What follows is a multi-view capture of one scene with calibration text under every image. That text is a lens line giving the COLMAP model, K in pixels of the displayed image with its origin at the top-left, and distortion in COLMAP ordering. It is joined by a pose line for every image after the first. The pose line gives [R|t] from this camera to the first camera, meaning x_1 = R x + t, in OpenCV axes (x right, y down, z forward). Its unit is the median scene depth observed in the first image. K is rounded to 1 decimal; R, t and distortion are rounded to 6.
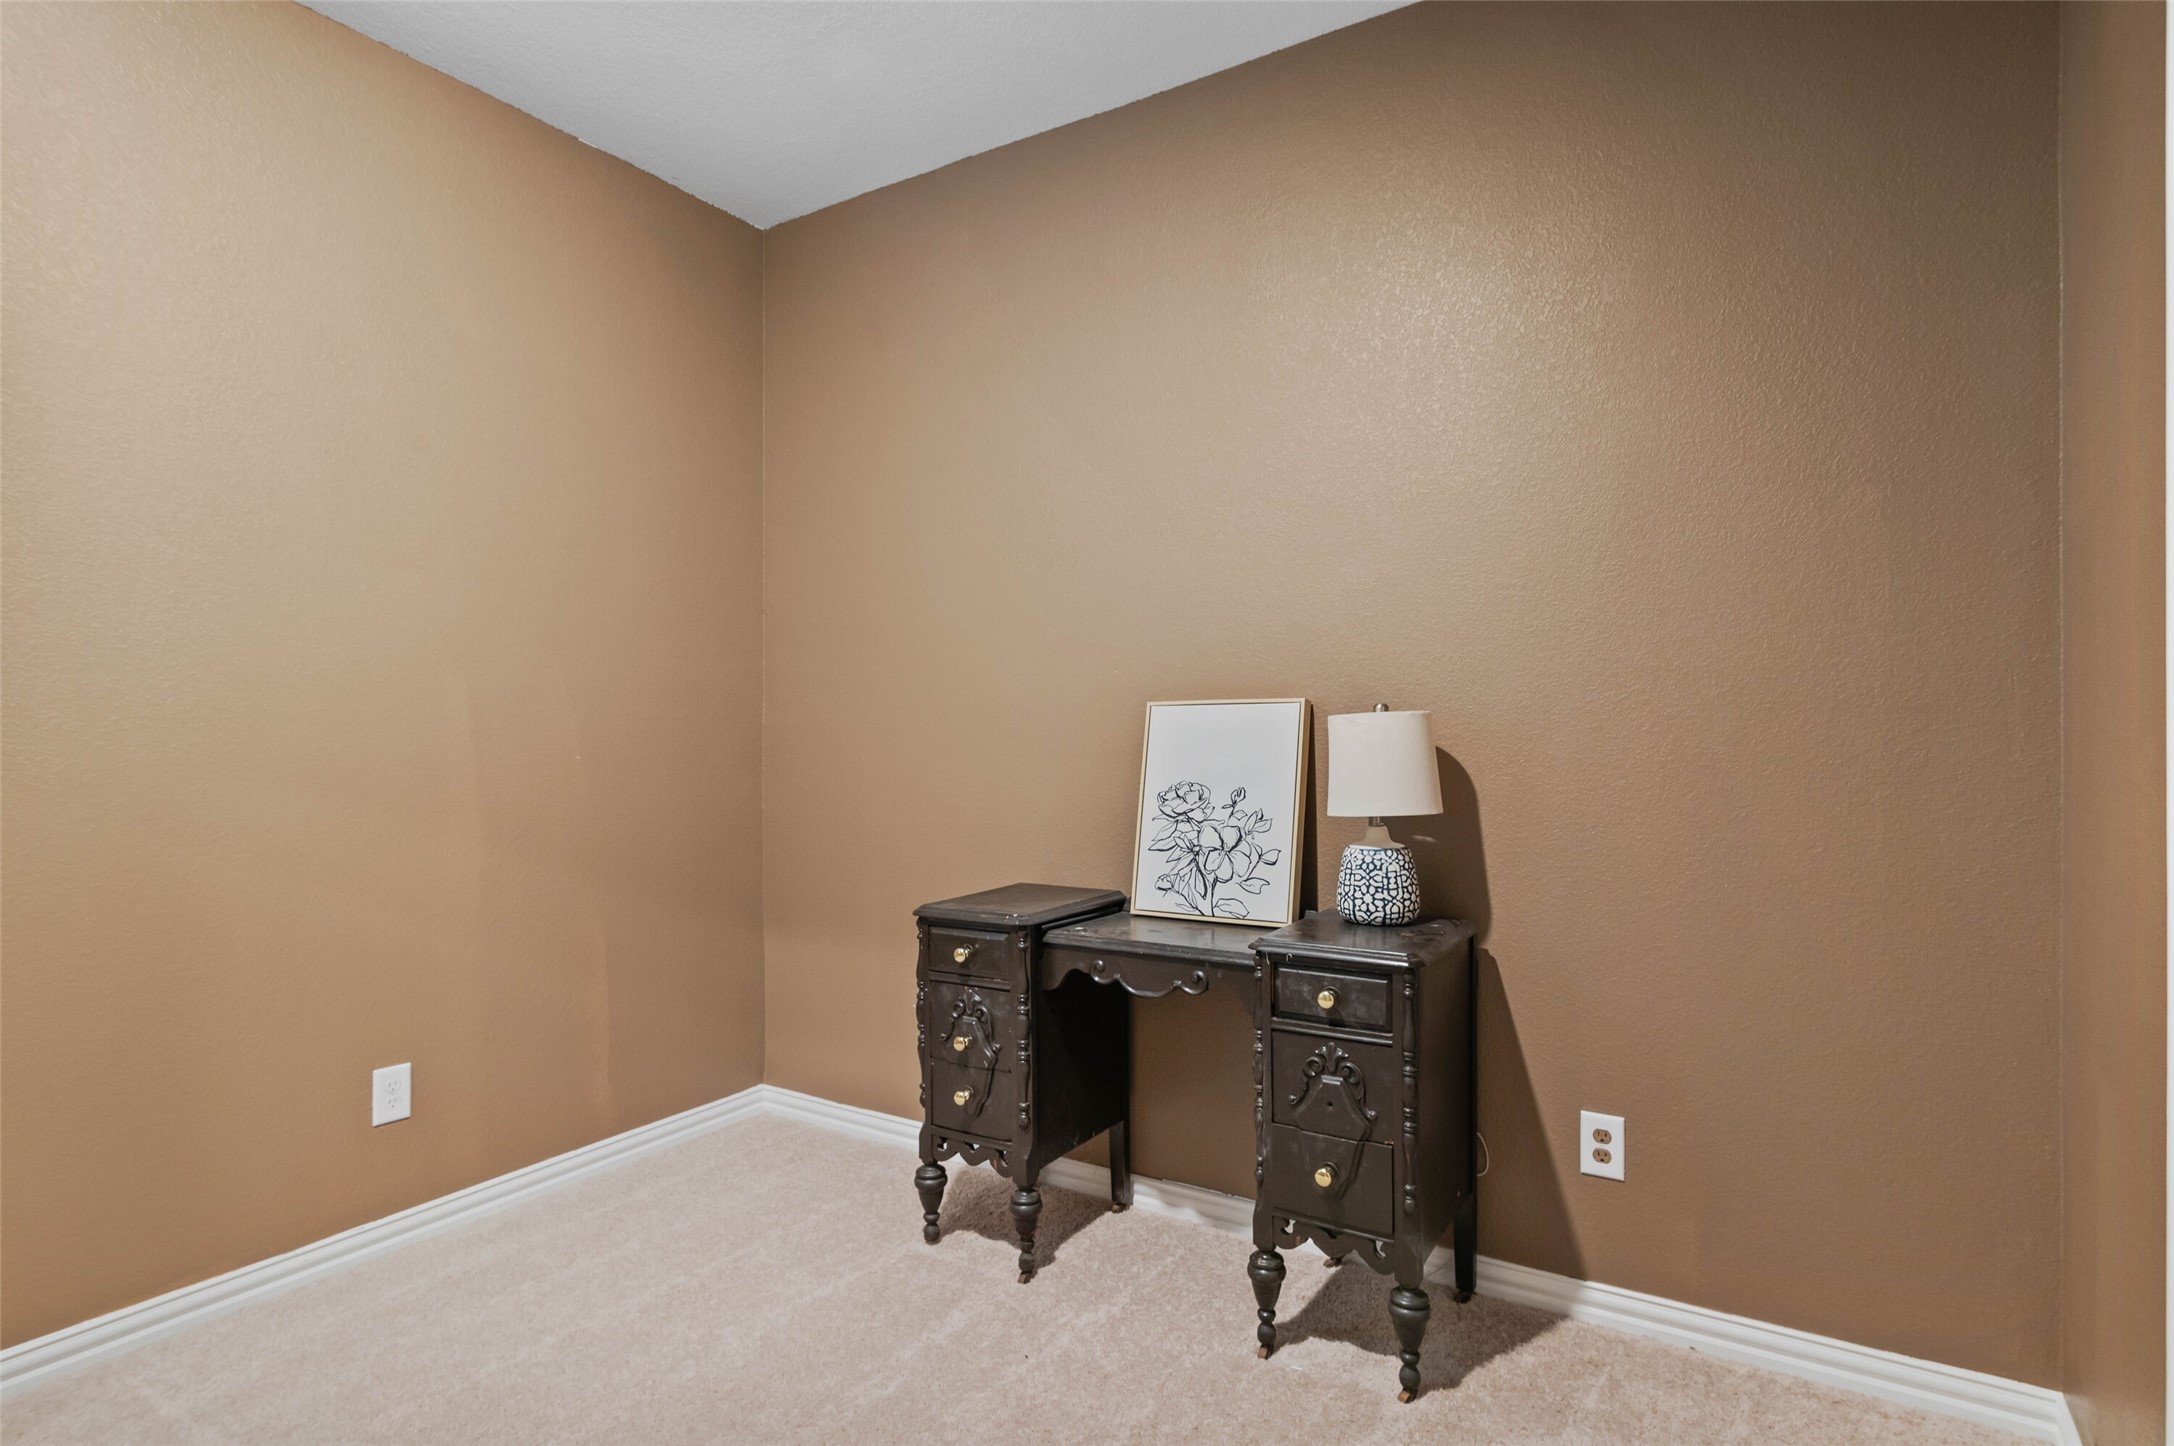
lens RADIAL K [[1123.2, 0, 1074.1], [0, 1123.2, 724.3], [0, 0, 1]] dist [0.000294, -0.000053]
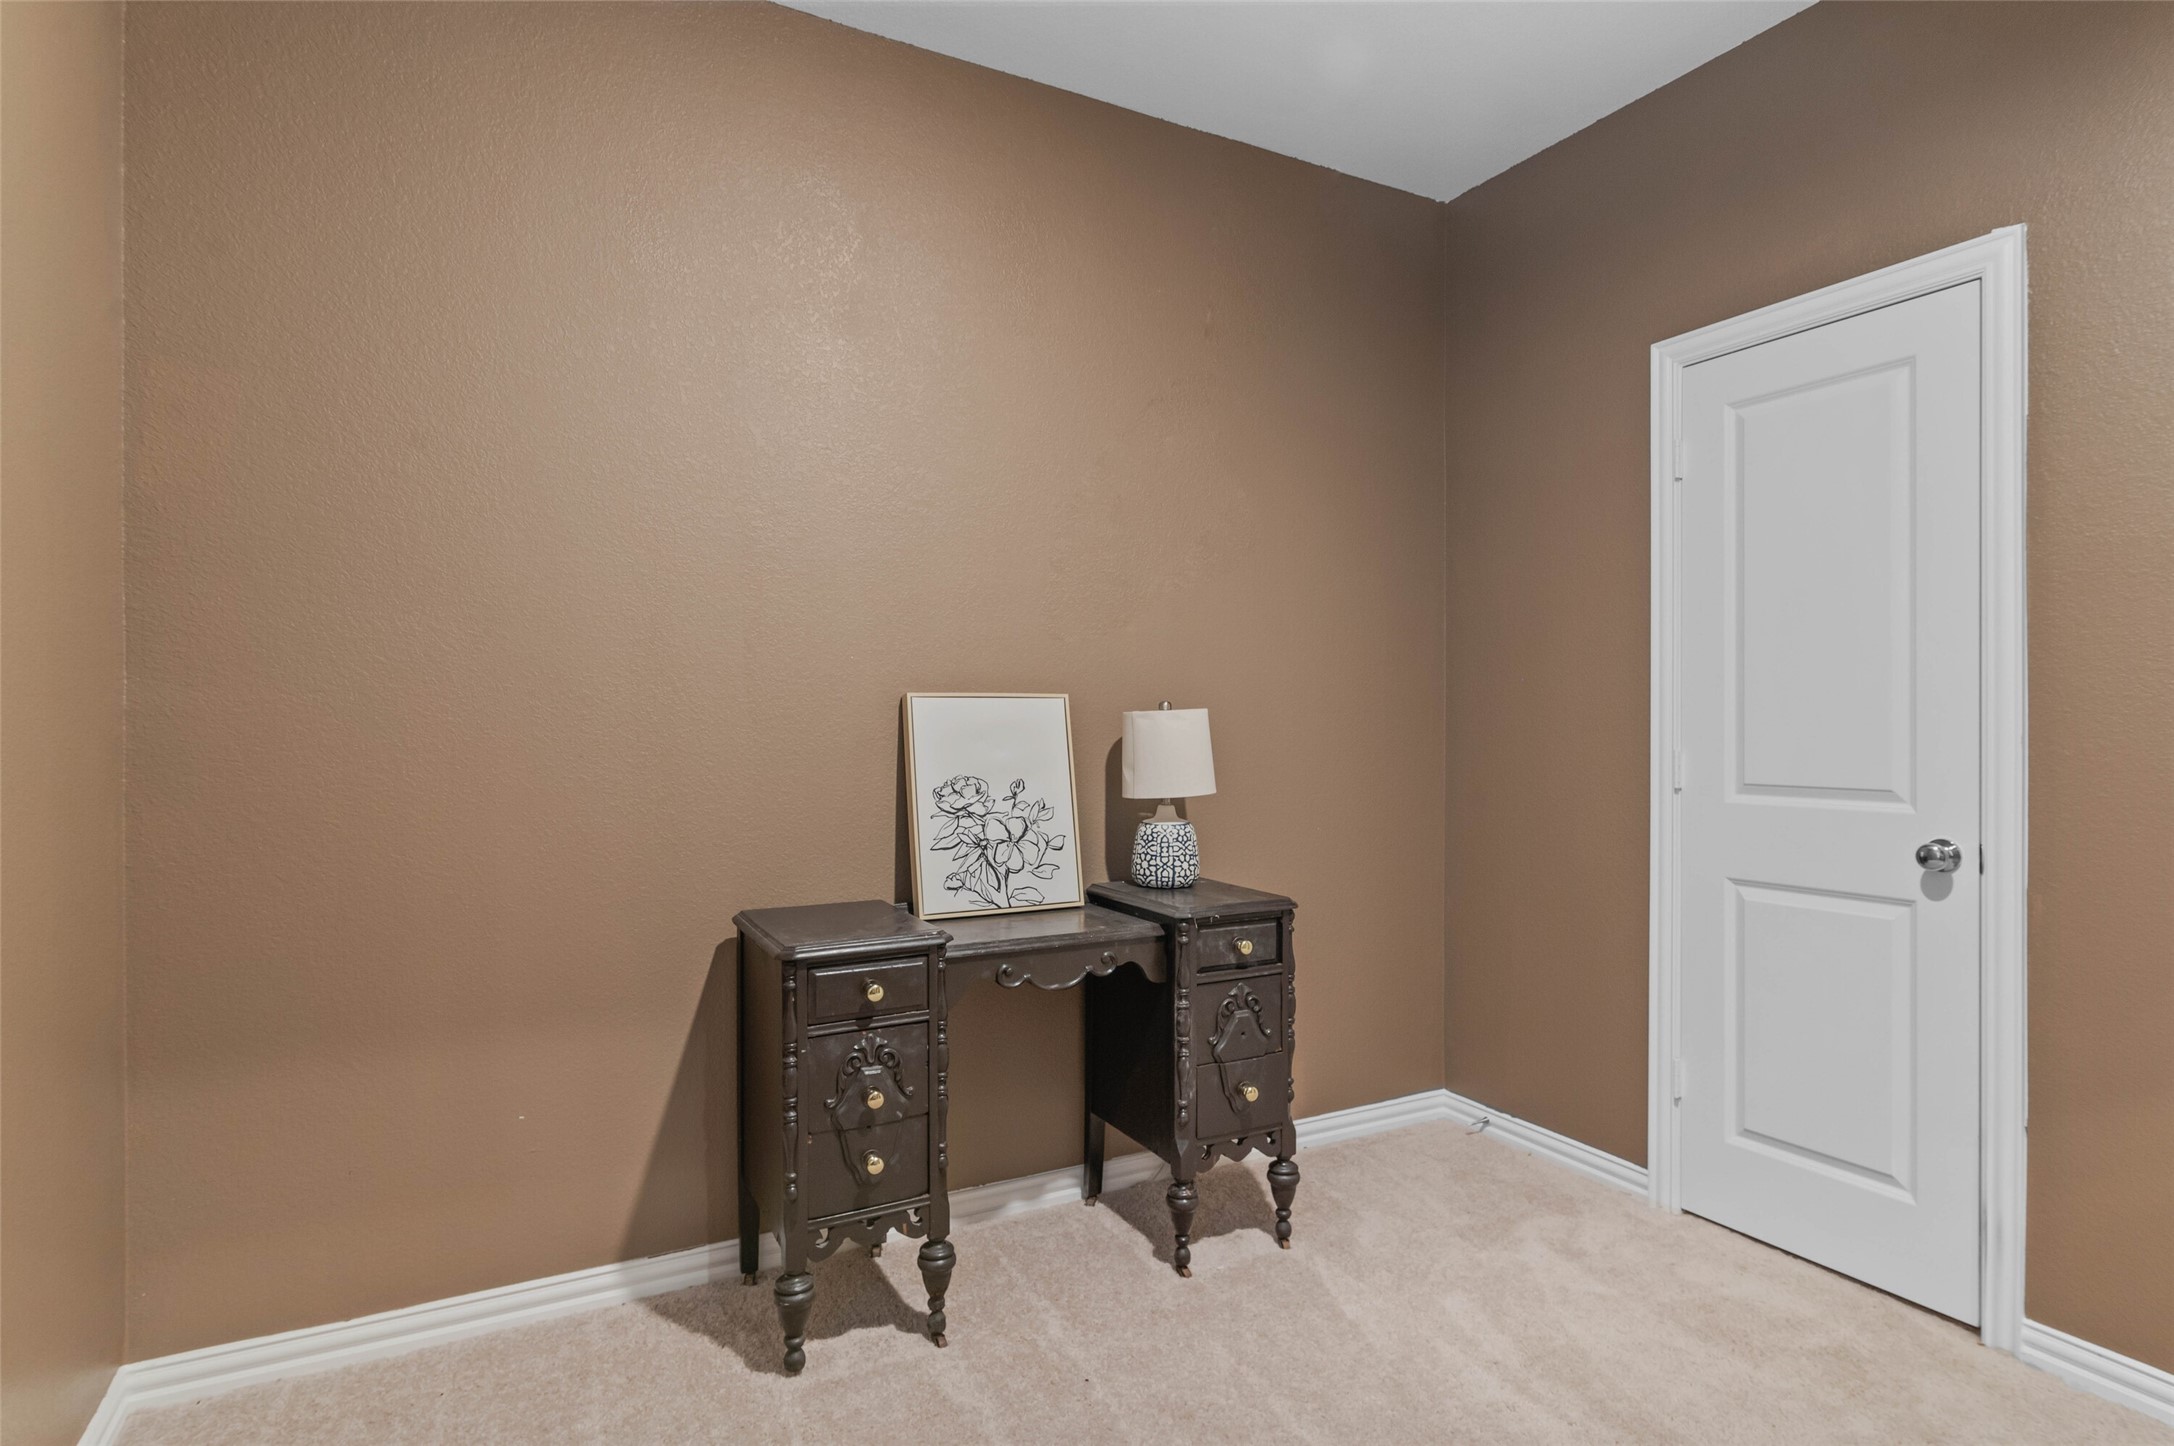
lens RADIAL K [[1123.2, 0, 1074.1], [0, 1123.2, 724.3], [0, 0, 1]] dist [0.000294, -0.000053]
pose [[0.485822, 0.005170, 0.874042, -0.727114], [-0.009975, 0.999950, -0.000371, 0.005823], [-0.874001, -0.008538, 0.485850, 0.455262]]
